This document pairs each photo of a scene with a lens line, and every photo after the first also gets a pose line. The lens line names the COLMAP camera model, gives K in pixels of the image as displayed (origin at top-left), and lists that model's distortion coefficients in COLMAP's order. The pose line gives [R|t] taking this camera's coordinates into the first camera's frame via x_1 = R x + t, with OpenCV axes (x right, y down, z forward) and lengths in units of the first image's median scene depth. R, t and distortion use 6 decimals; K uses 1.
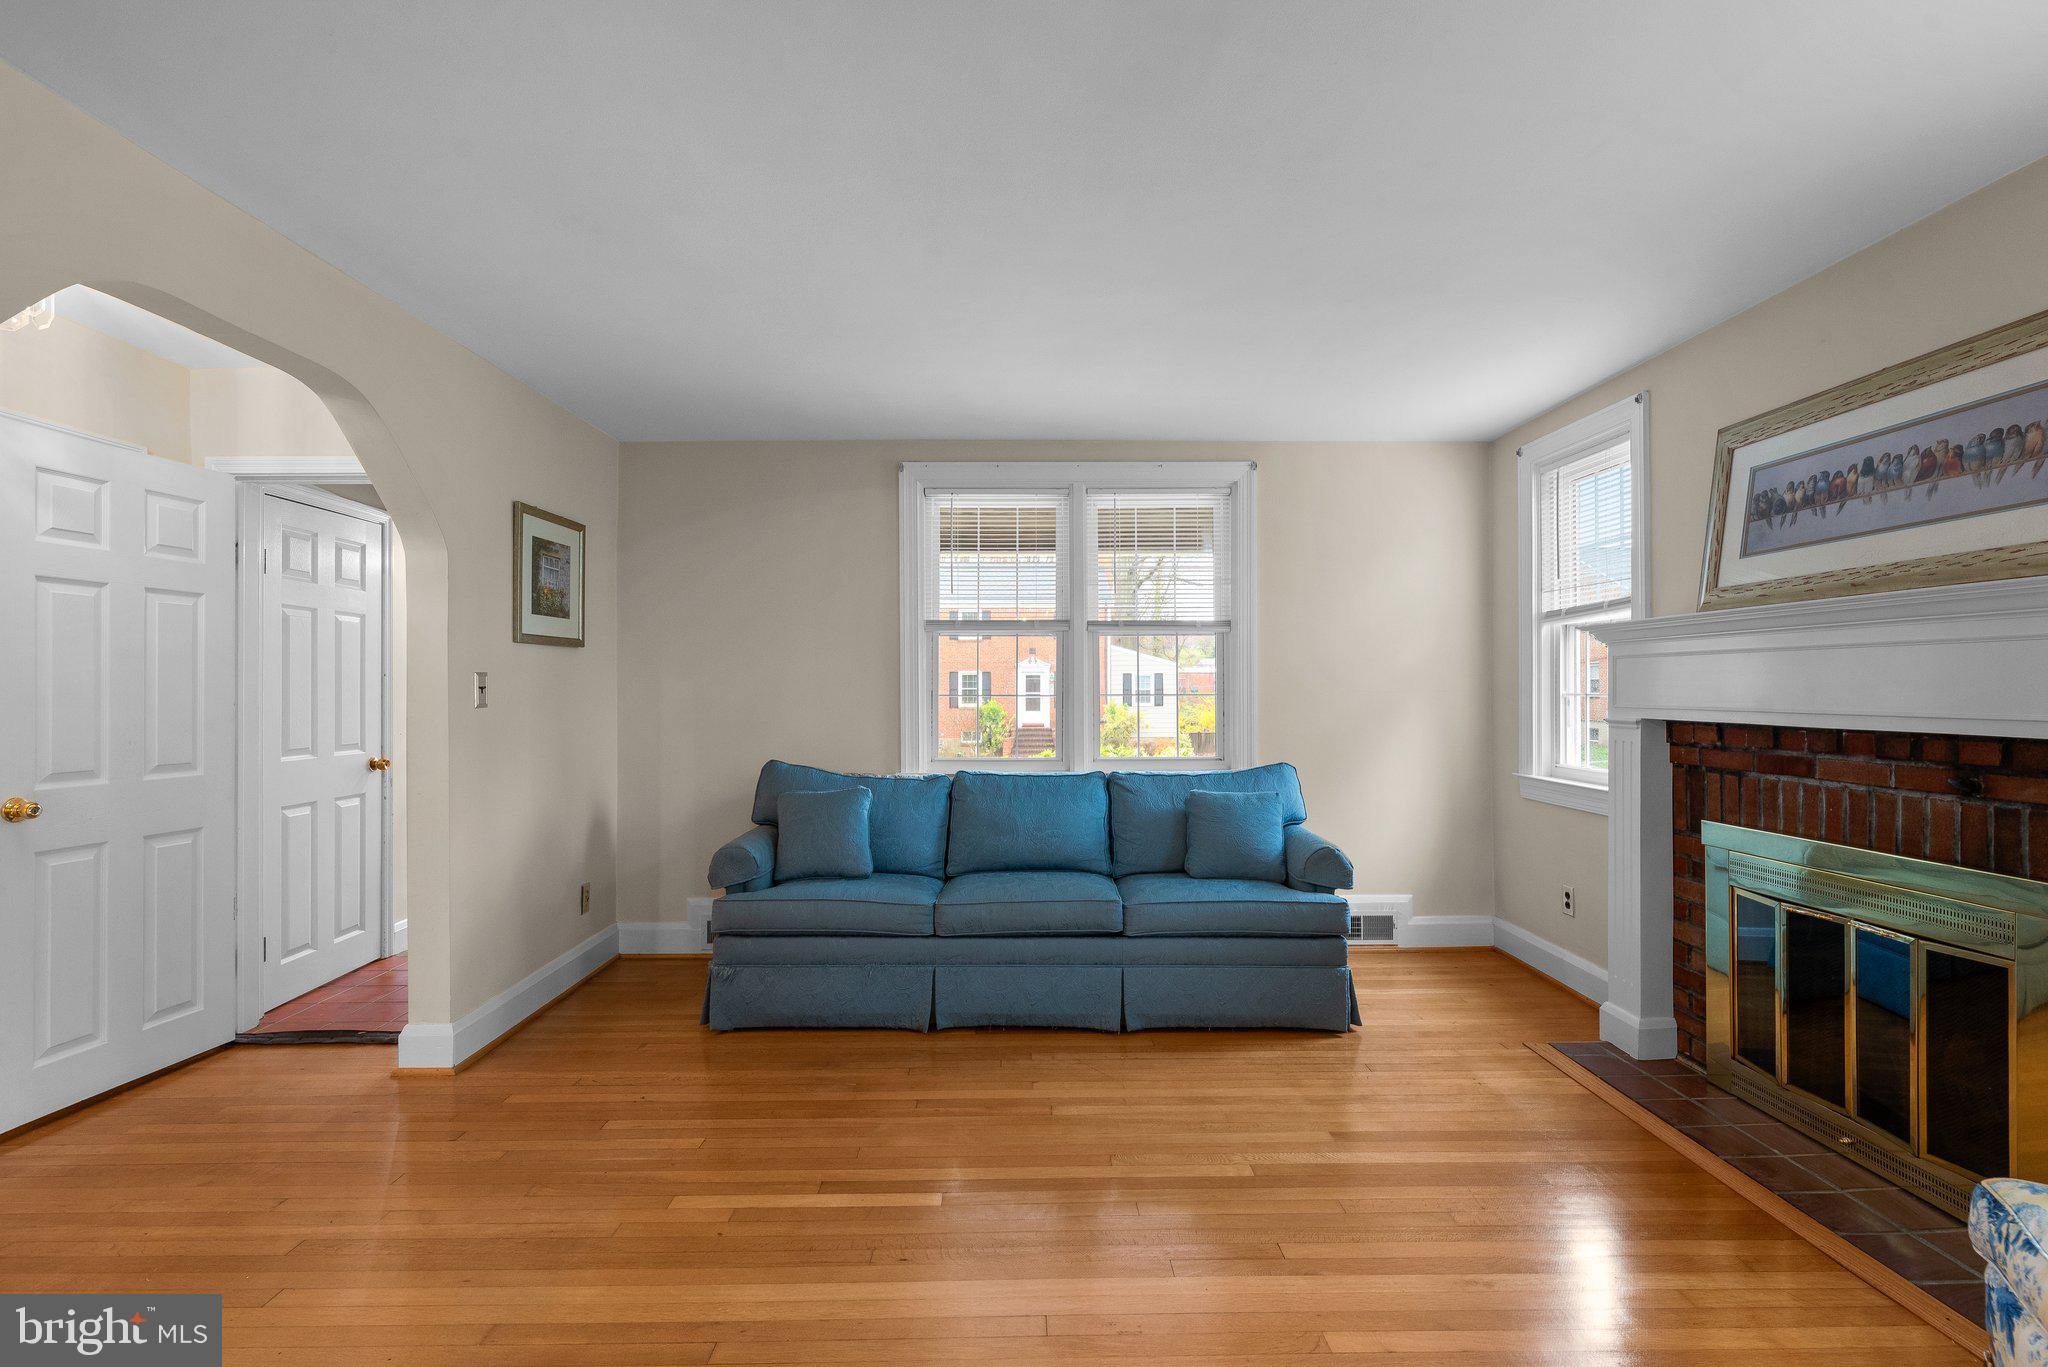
lens RADIAL K [[918.7, 0, 1016.1], [0, 918.7, 691.2], [0, 0, 1]] dist [0.000867, -0.000266]
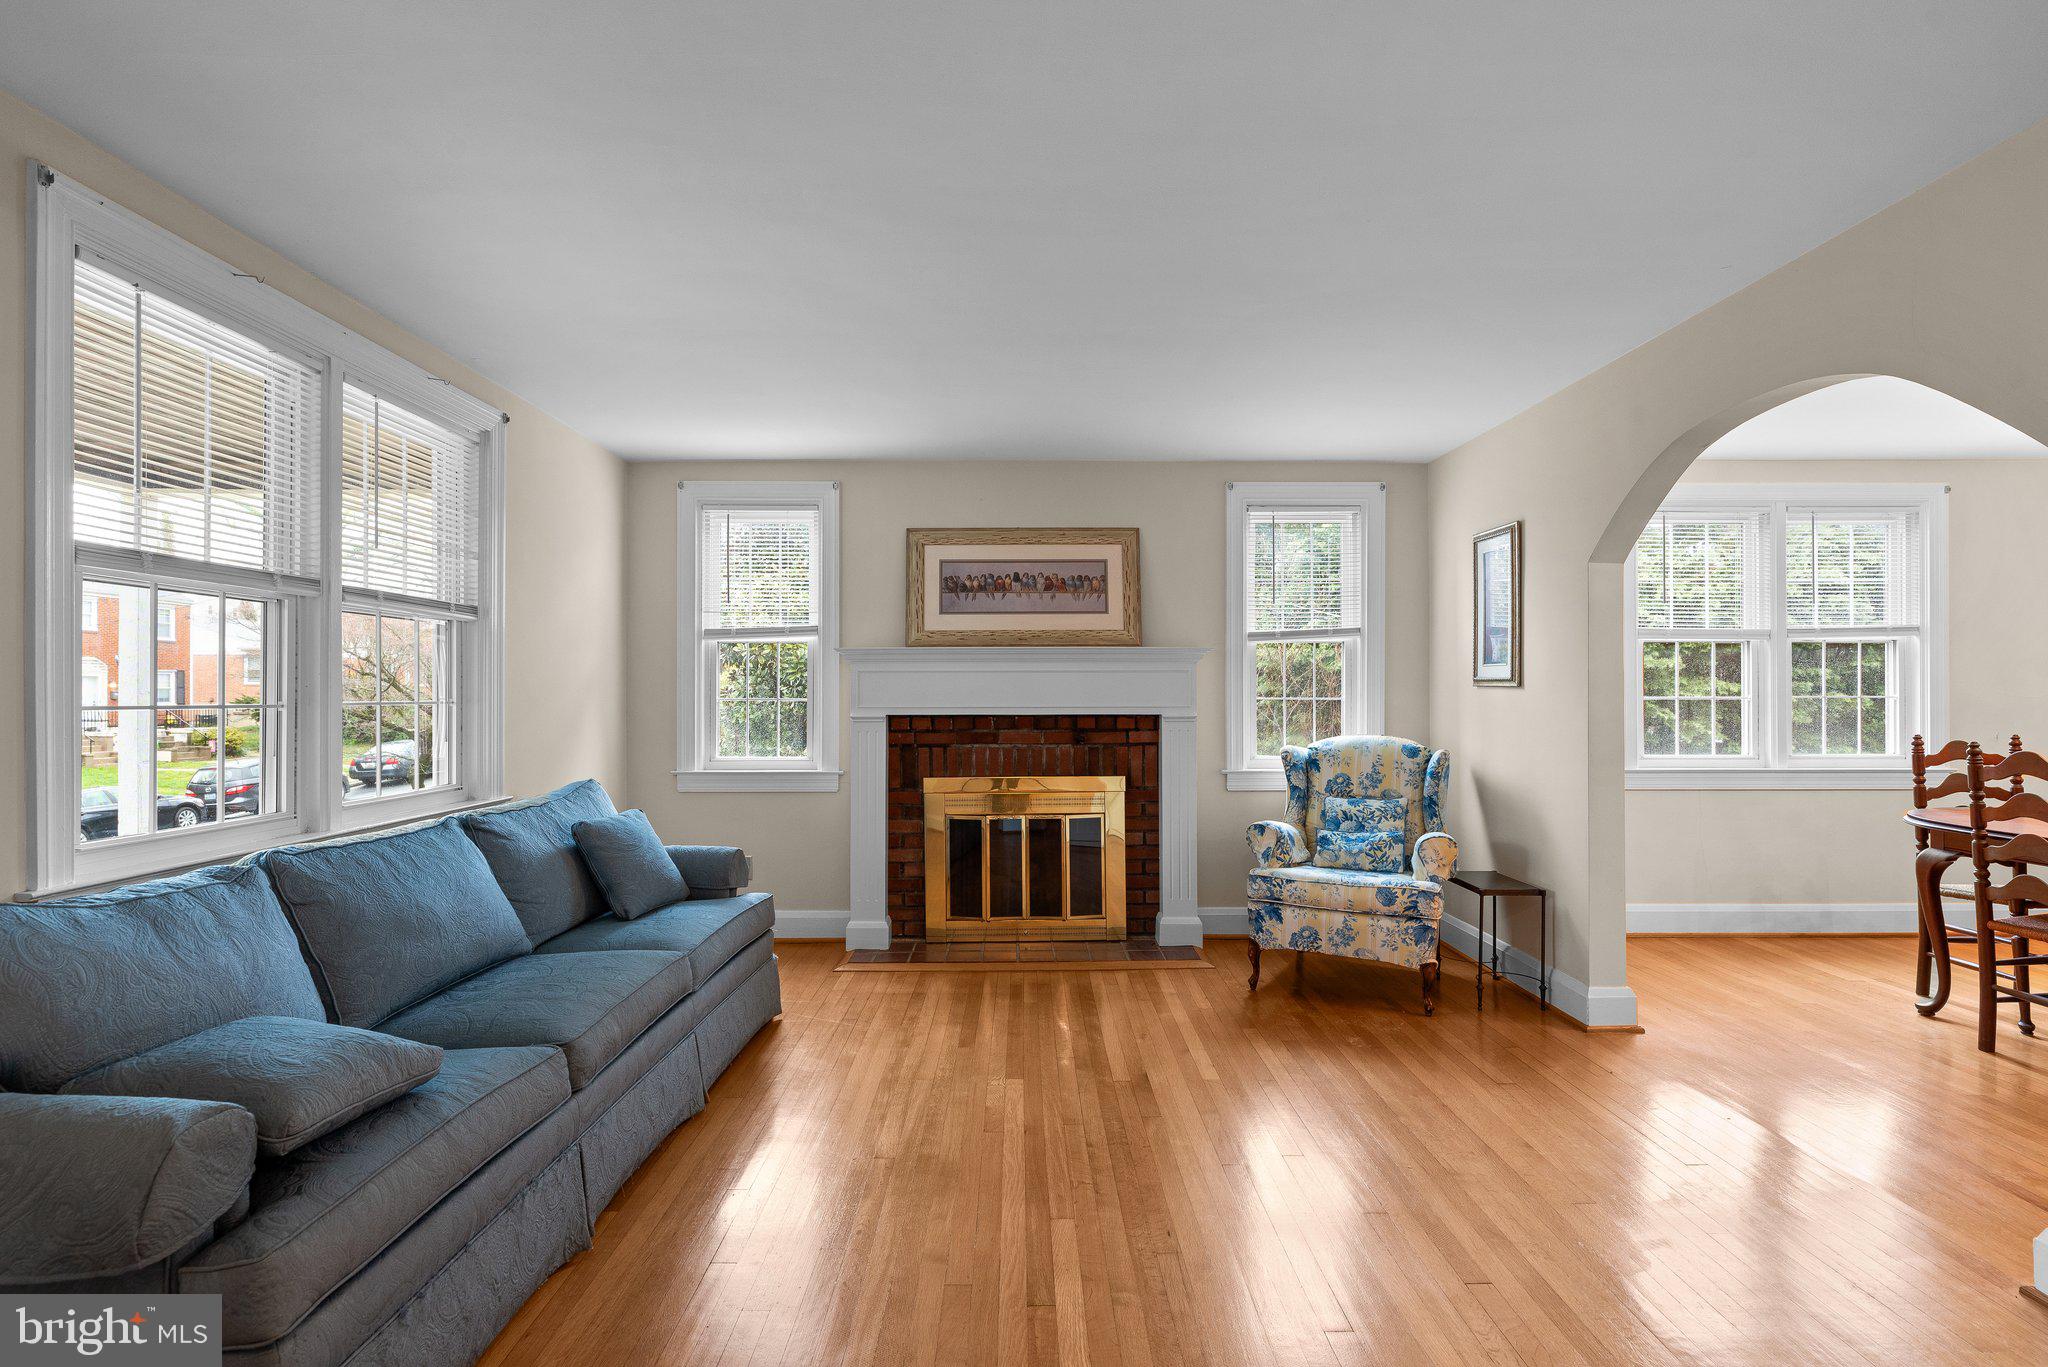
lens RADIAL K [[918.7, 0, 1036.1], [0, 918.7, 696.6], [0, 0, 1]] dist [0.000867, -0.000266]
pose [[0.004374, 0.001174, 0.999990, -0.900470], [0.006260, 0.999980, -0.001202, 0.005134], [-0.999971, 0.006265, 0.004366, 0.878397]]
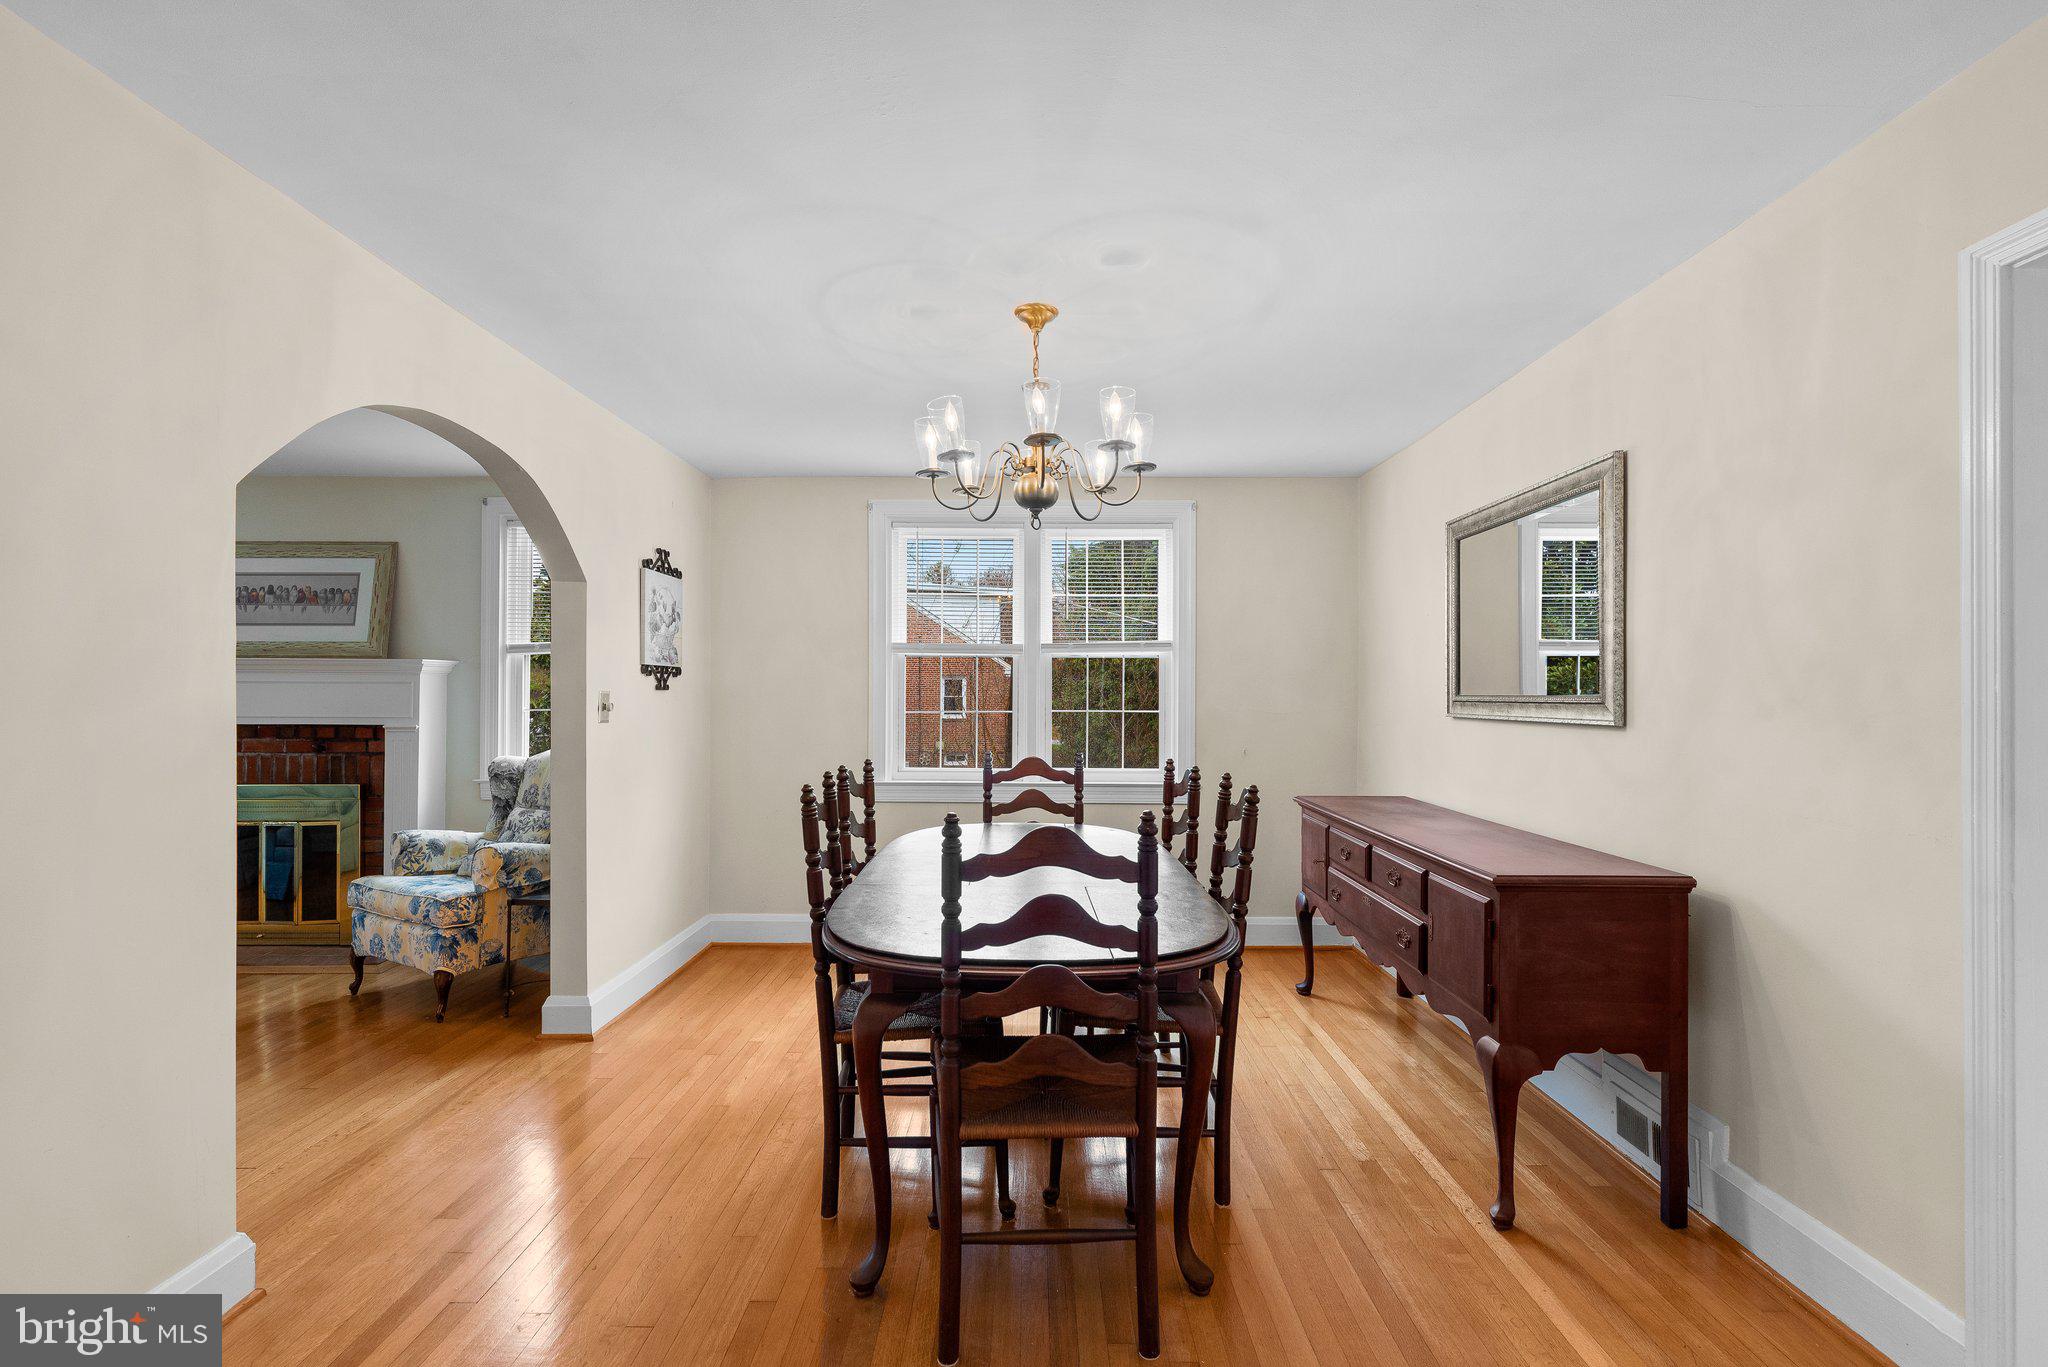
lens RADIAL K [[918.7, 0, 1024.5], [0, 918.7, 697.8], [0, 0, 1]] dist [0.000867, -0.000266]
pose [[0.014990, 0.008345, 0.999853, -0.921507], [-0.003105, 0.999961, -0.008299, -0.003202], [-0.999883, -0.002980, 0.015016, -0.581574]]
